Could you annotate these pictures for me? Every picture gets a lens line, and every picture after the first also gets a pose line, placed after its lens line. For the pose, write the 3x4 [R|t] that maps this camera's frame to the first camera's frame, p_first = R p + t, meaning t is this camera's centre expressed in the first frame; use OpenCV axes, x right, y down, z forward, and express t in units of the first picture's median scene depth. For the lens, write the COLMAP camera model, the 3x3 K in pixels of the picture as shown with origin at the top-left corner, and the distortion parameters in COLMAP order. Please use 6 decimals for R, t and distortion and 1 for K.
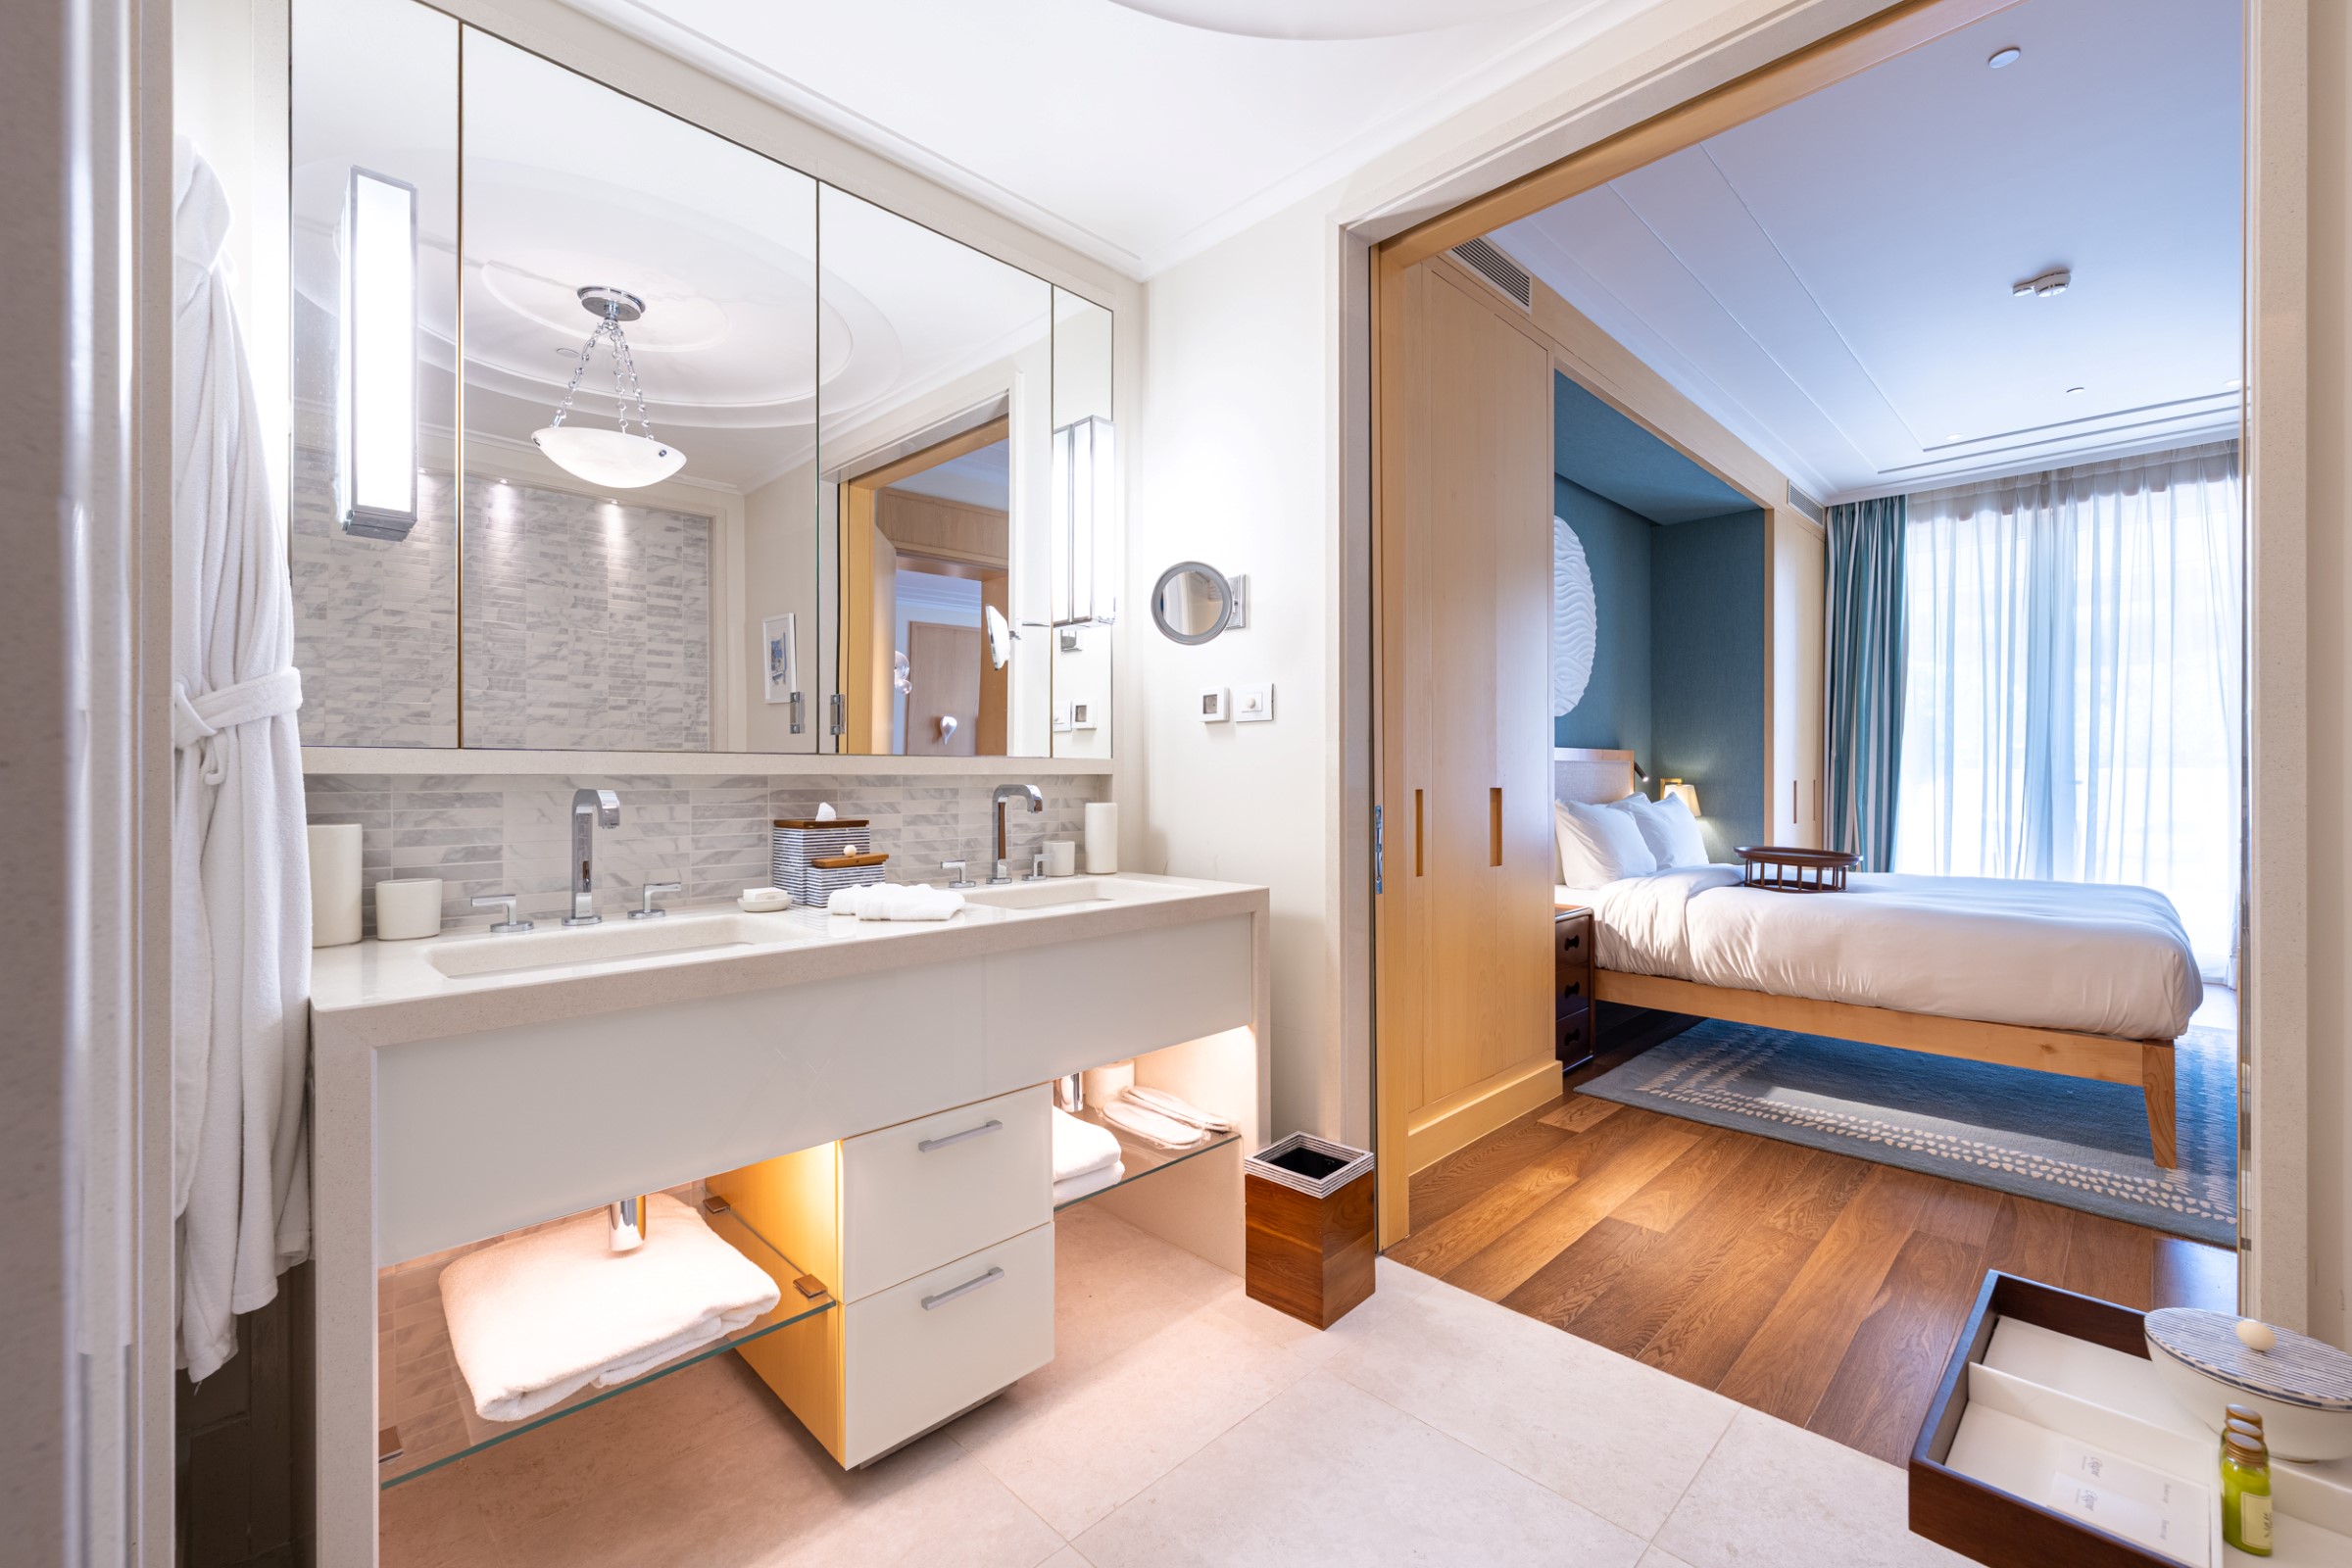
lens RADIAL K [[975.0, 0, 1172.3], [0, 975.0, 769.3], [0, 0, 1]] dist [-0.000557, -0.000072]
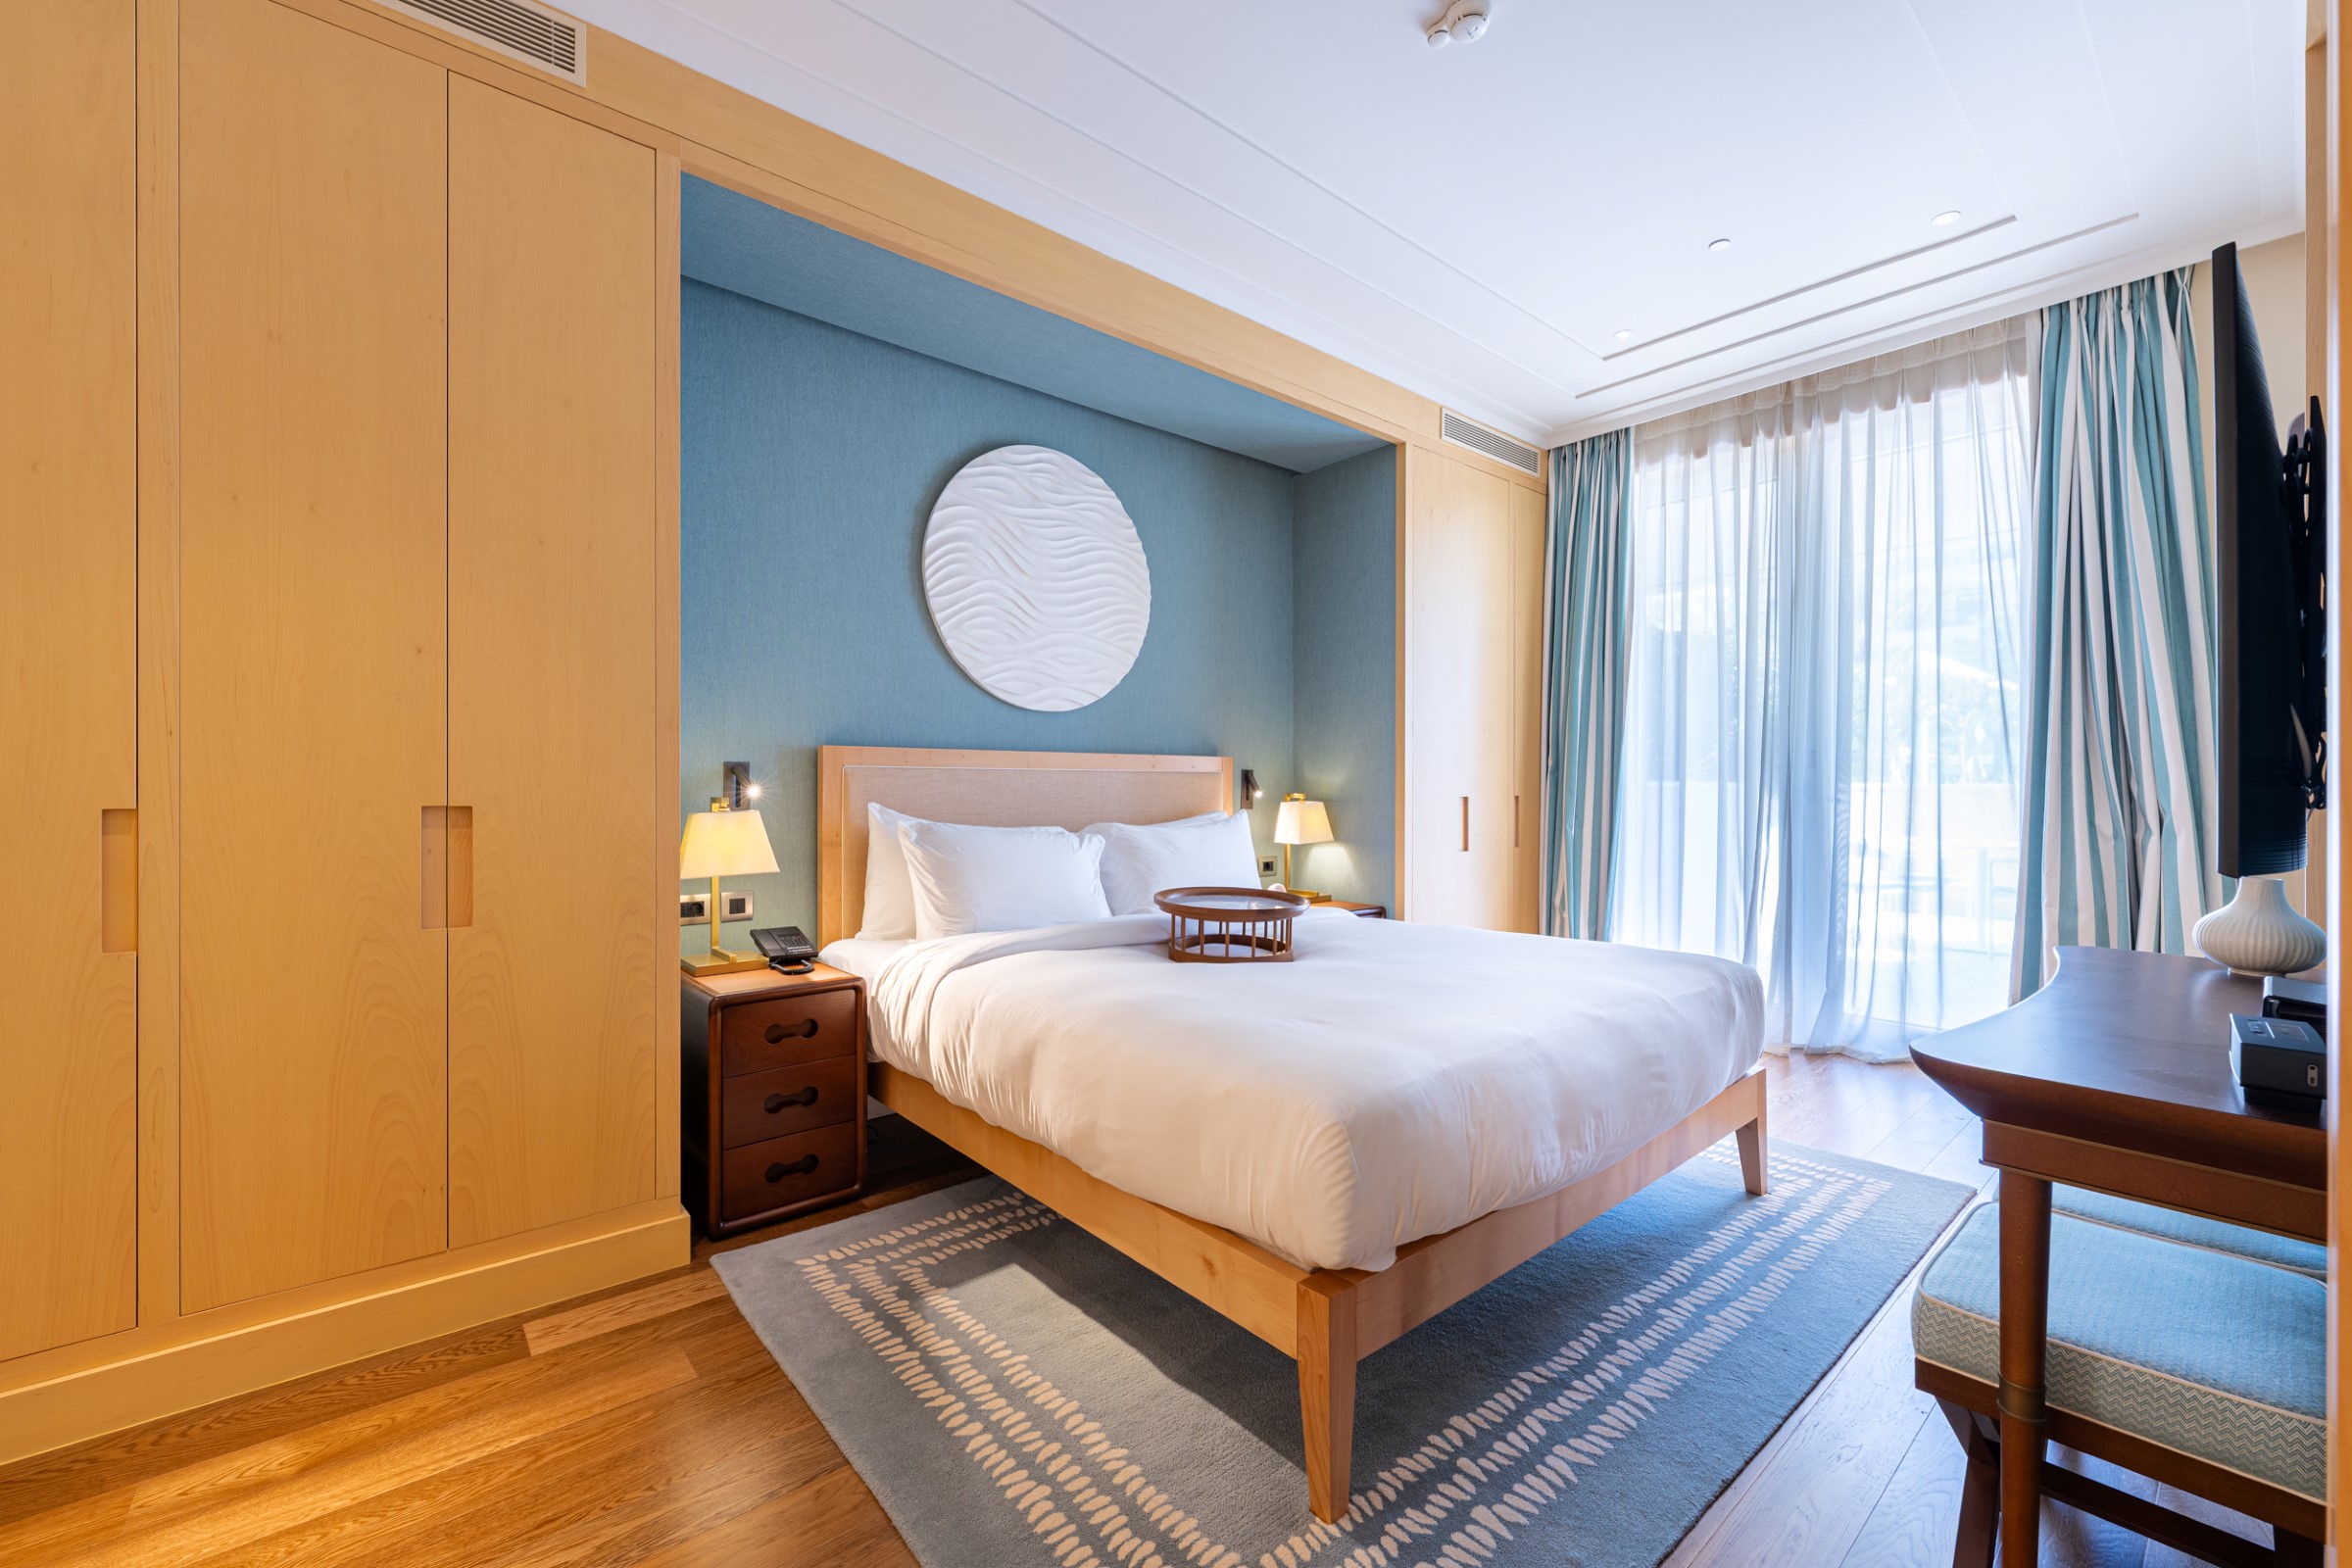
lens RADIAL K [[958.6, 0, 1176.0], [0, 958.6, 784.0], [0, 0, 1]] dist [0.002689, 0.000053]
pose [[0.997224, 0.004126, -0.074340, 0.520744], [-0.003963, 0.999989, 0.002341, 0.000668], [0.074349, -0.002040, 0.997230, 0.246300]]
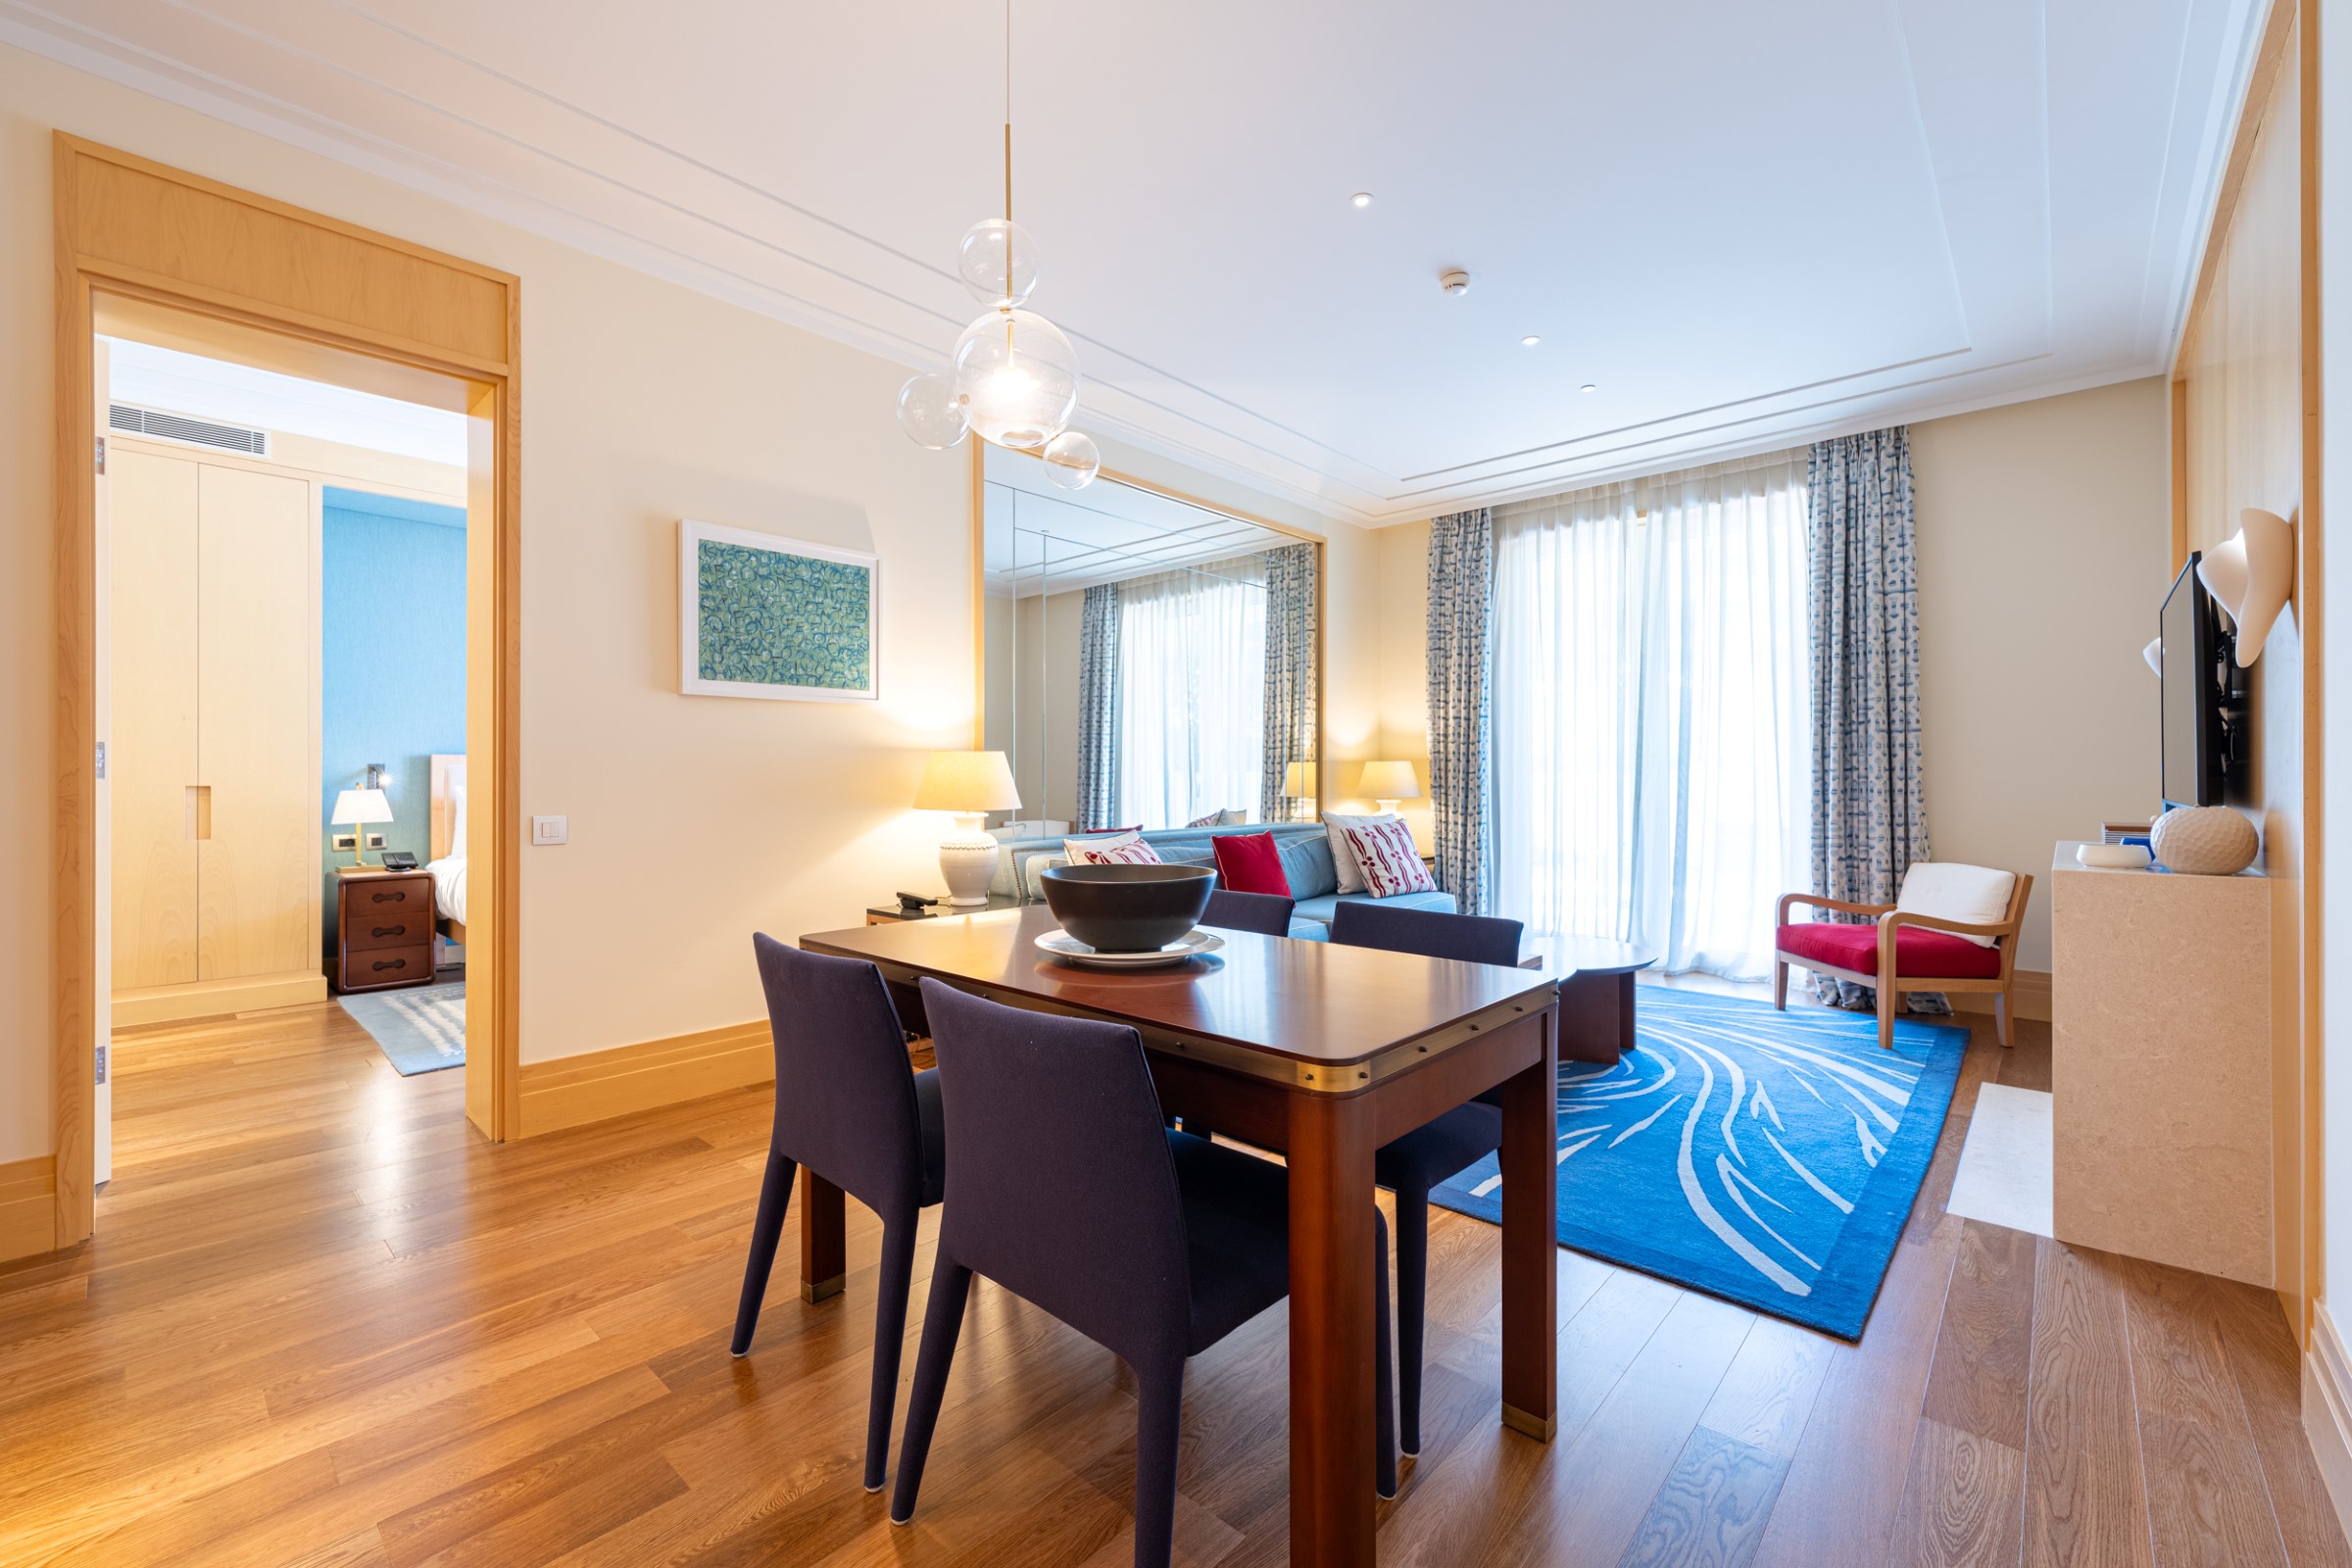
lens RADIAL K [[975.0, 0, 1172.3], [0, 975.0, 769.3], [0, 0, 1]] dist [-0.000557, -0.000072]
pose [[0.998723, 0.001964, 0.050481, 1.048241], [-0.001915, 0.999998, -0.001022, -0.004285], [-0.050483, 0.000924, 0.998724, -0.329613]]
